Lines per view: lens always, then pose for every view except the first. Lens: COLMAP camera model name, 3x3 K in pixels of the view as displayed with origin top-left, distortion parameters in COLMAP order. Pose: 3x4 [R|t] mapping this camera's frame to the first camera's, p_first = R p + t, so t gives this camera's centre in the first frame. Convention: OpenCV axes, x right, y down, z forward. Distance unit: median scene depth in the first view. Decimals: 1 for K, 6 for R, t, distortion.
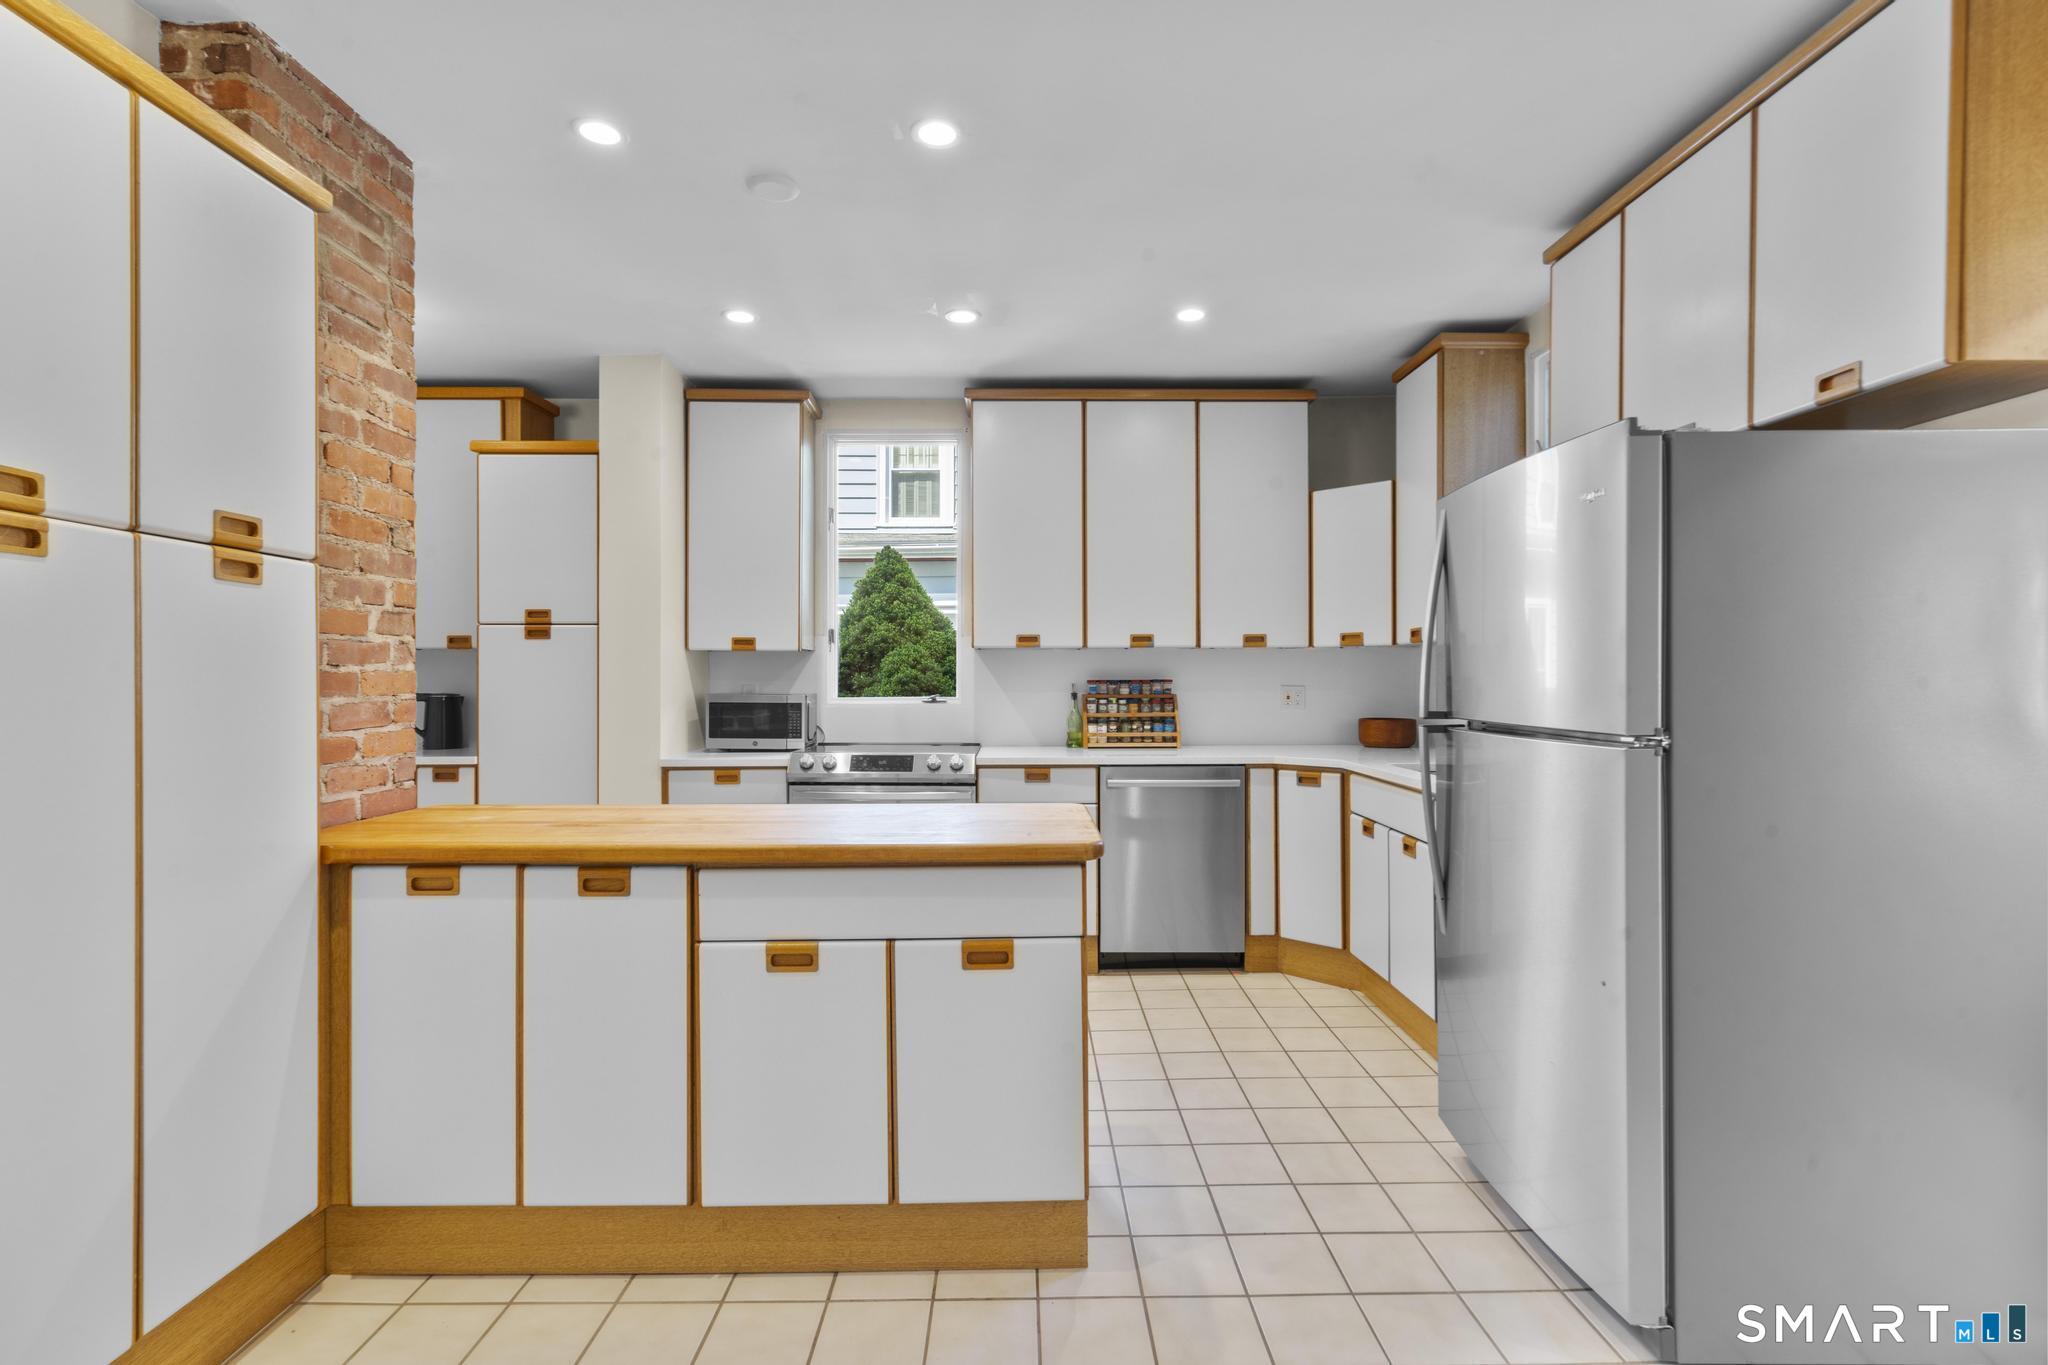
lens RADIAL K [[974.9, 0, 1030.5], [0, 974.9, 693.2], [0, 0, 1]] dist [-0.000080, 0.002159]
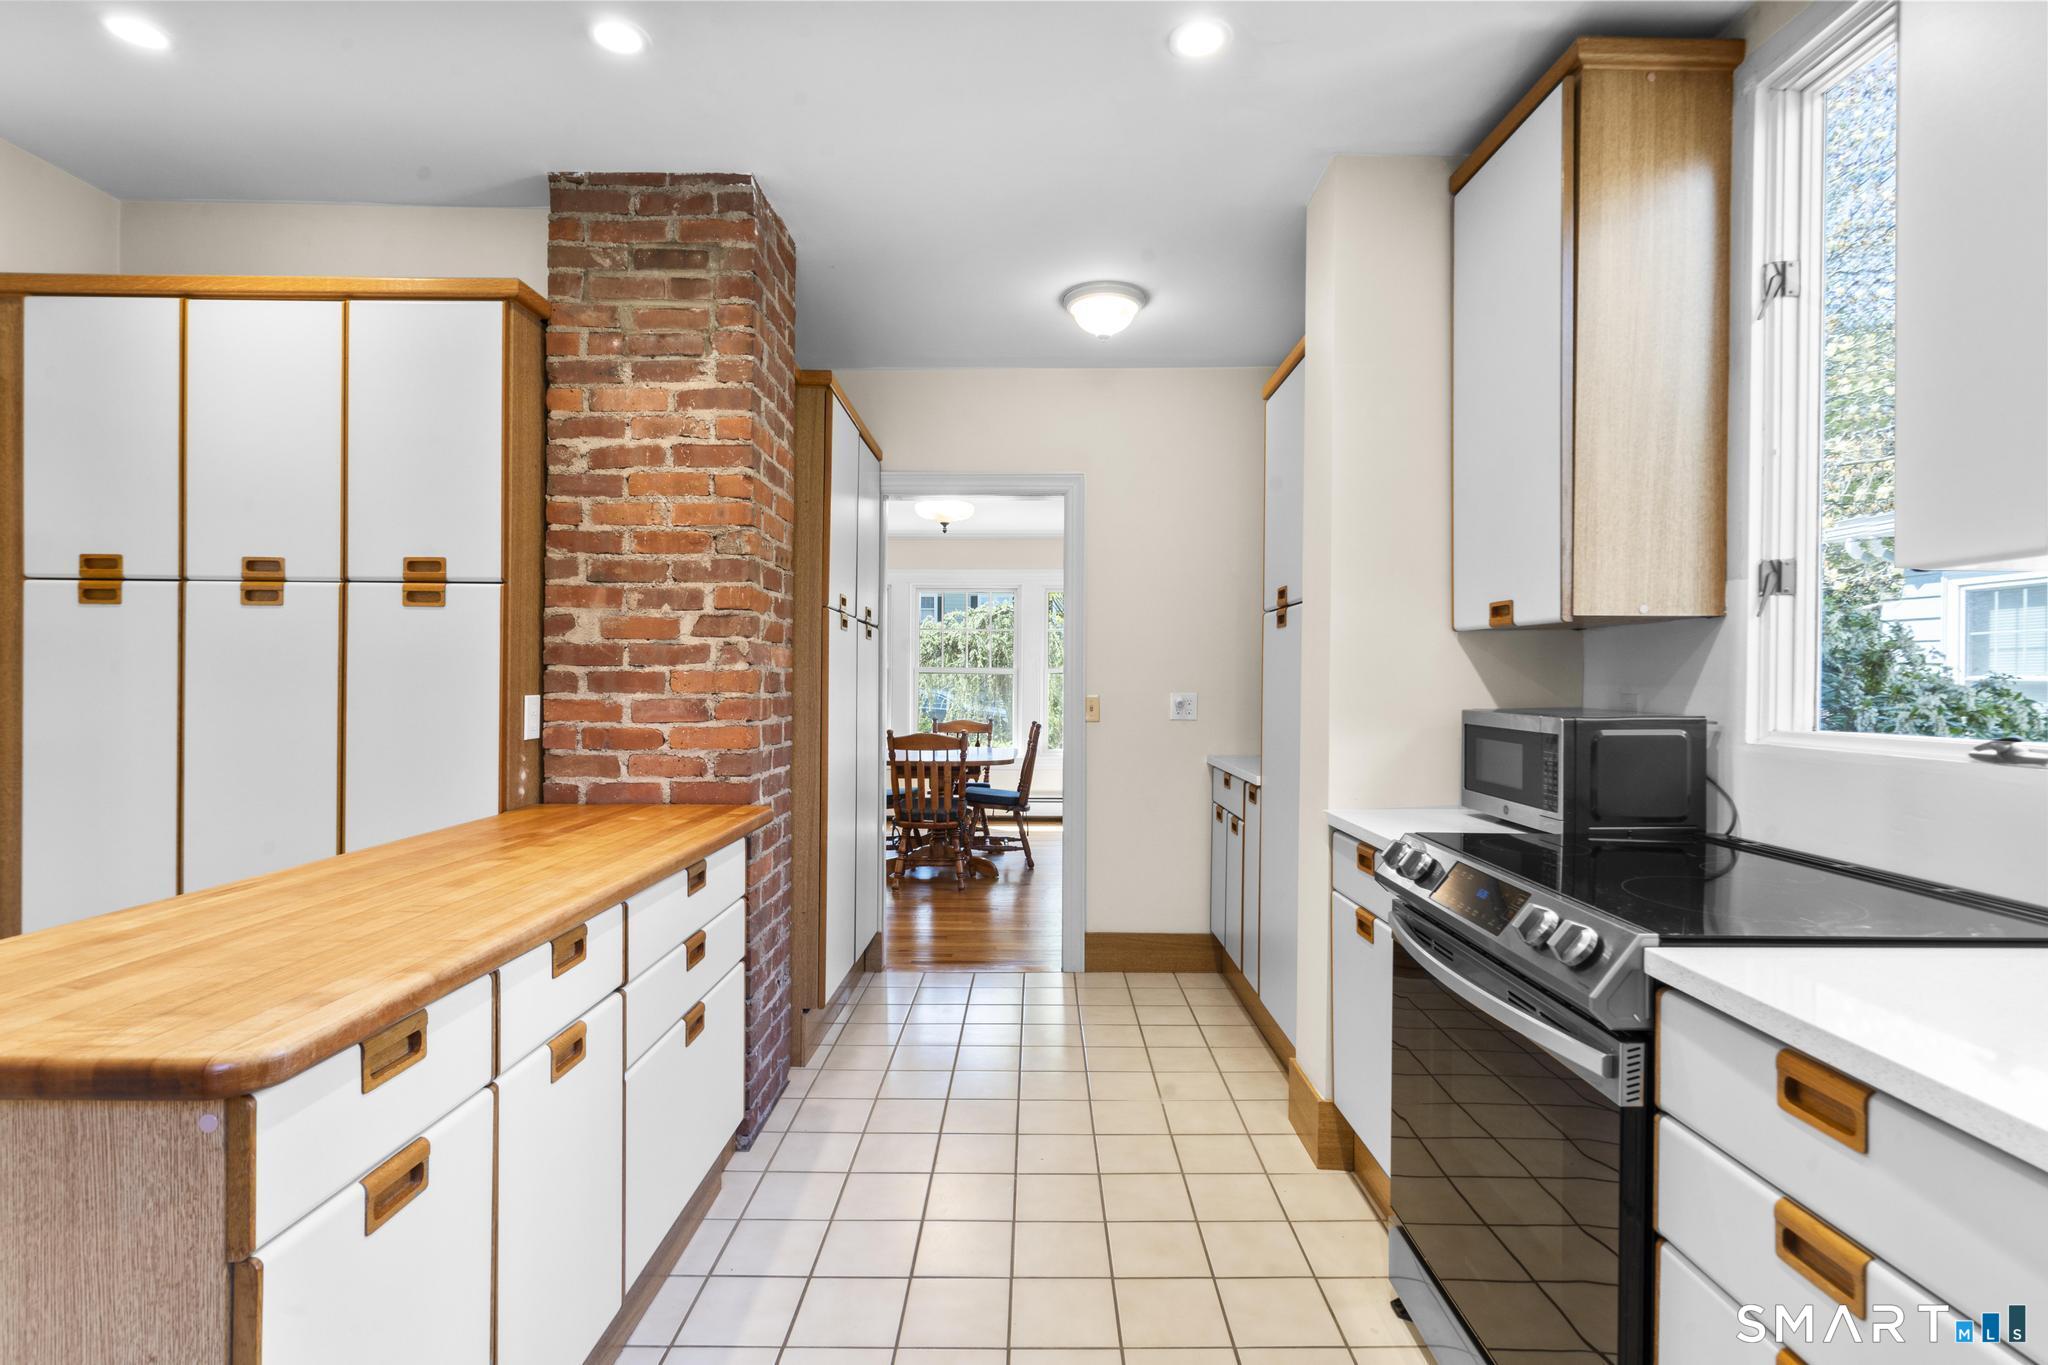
lens RADIAL K [[974.9, 0, 1026.2], [0, 974.9, 686.2], [0, 0, 1]] dist [-0.000080, 0.002159]
pose [[-0.014131, 0.007518, -0.999872, 0.243763], [-0.019731, 0.999775, 0.007796, -0.012444], [0.999705, 0.019839, -0.013979, 0.817252]]
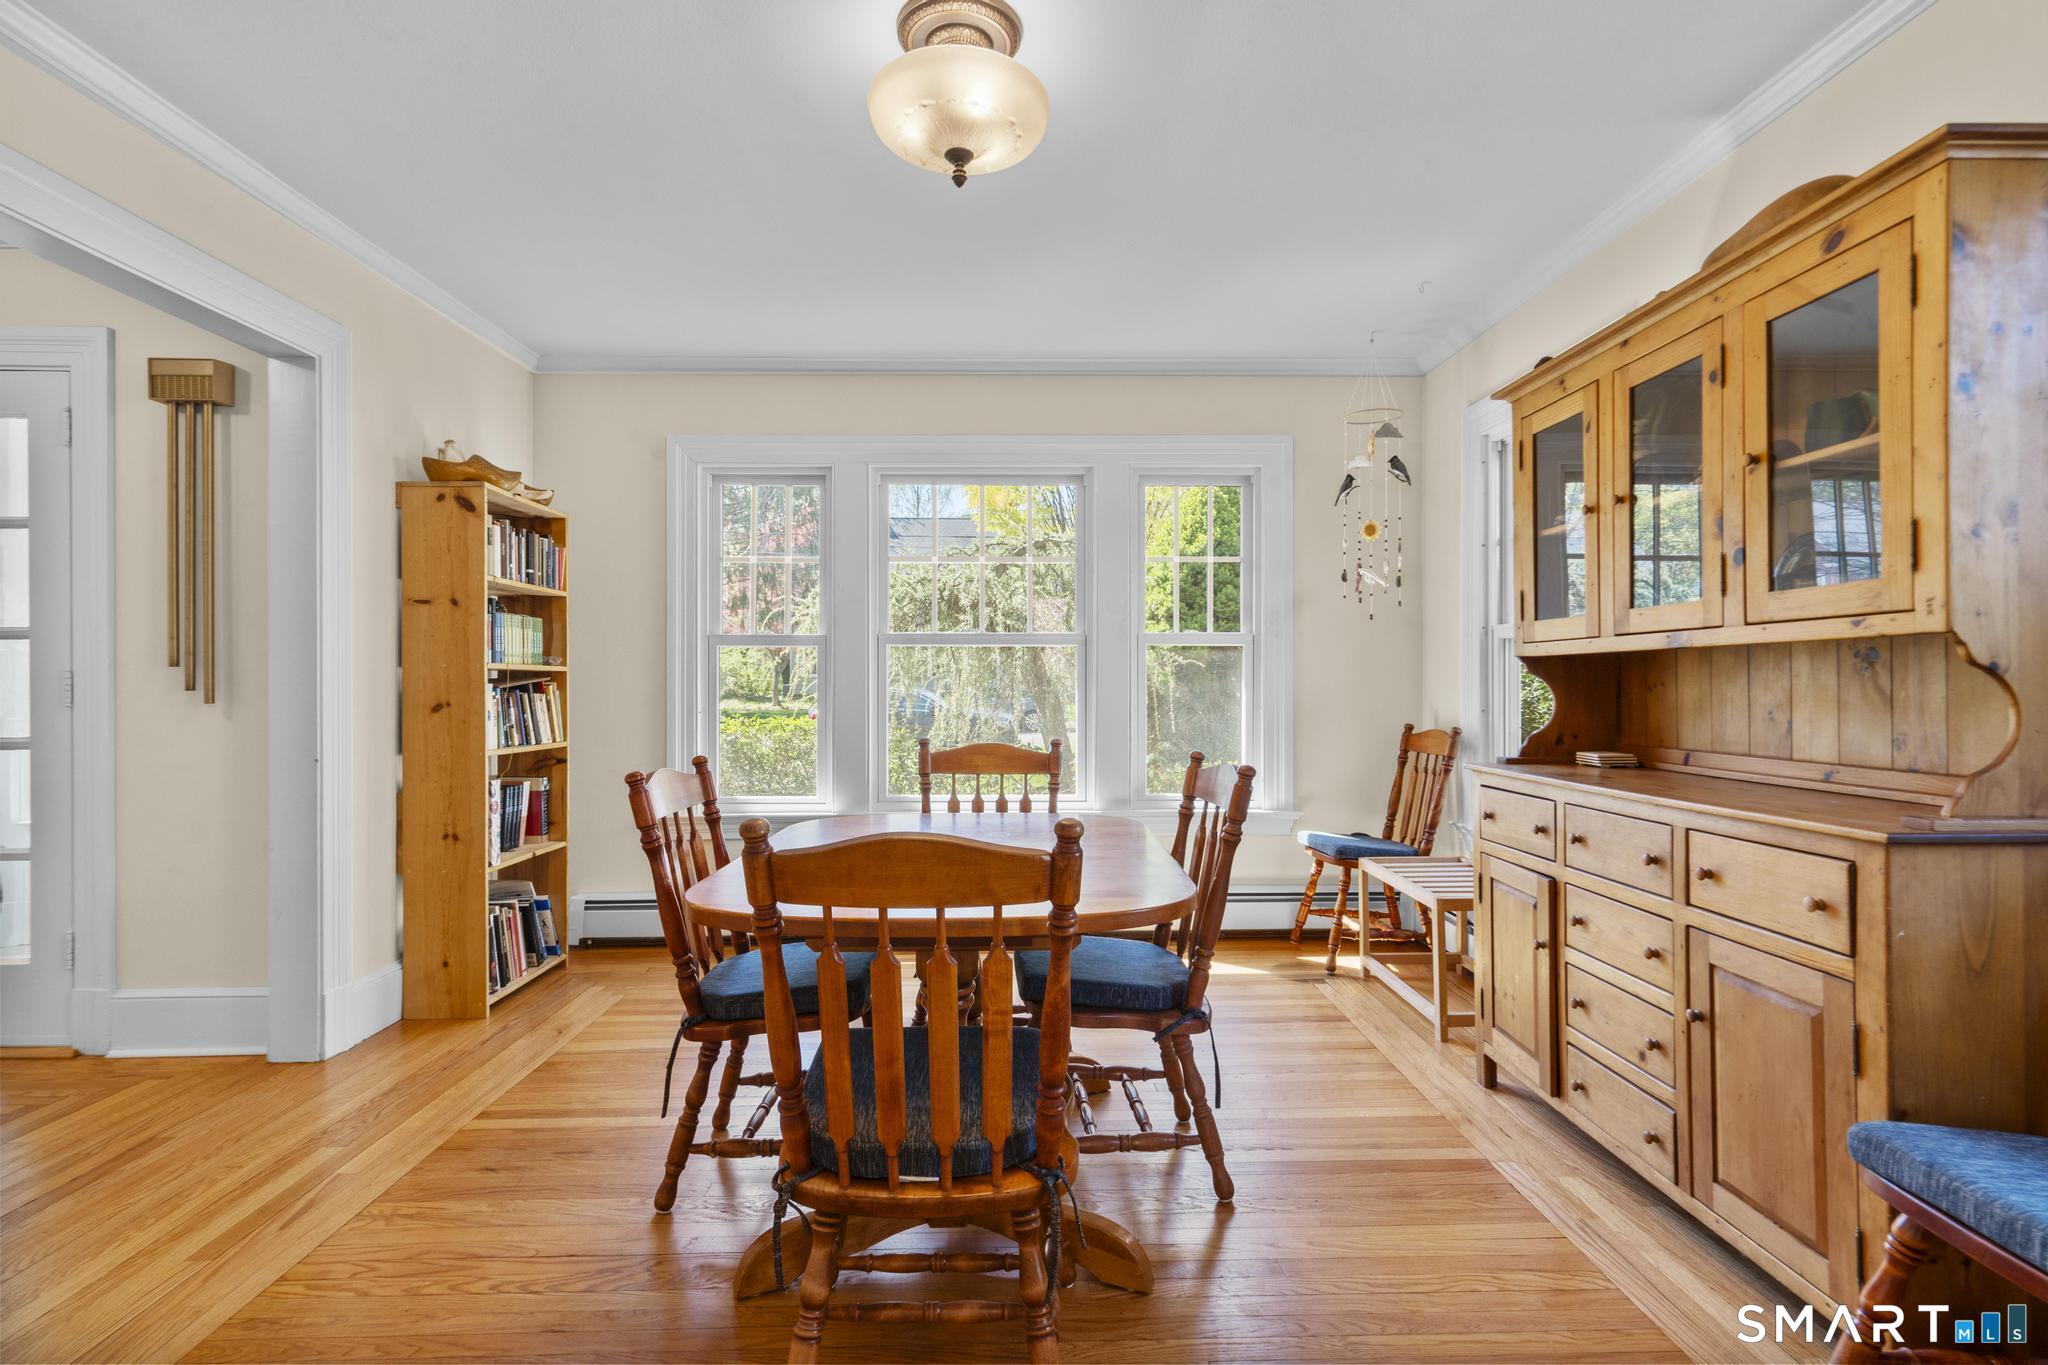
lens RADIAL K [[974.9, 0, 1035.7], [0, 974.9, 679.3], [0, 0, 1]] dist [-0.000080, 0.002159]
pose [[0.019417, 0.004114, -0.999803, -0.879898], [-0.013316, 0.999904, 0.003856, 0.014753], [0.999723, 0.013239, 0.019470, 0.684623]]
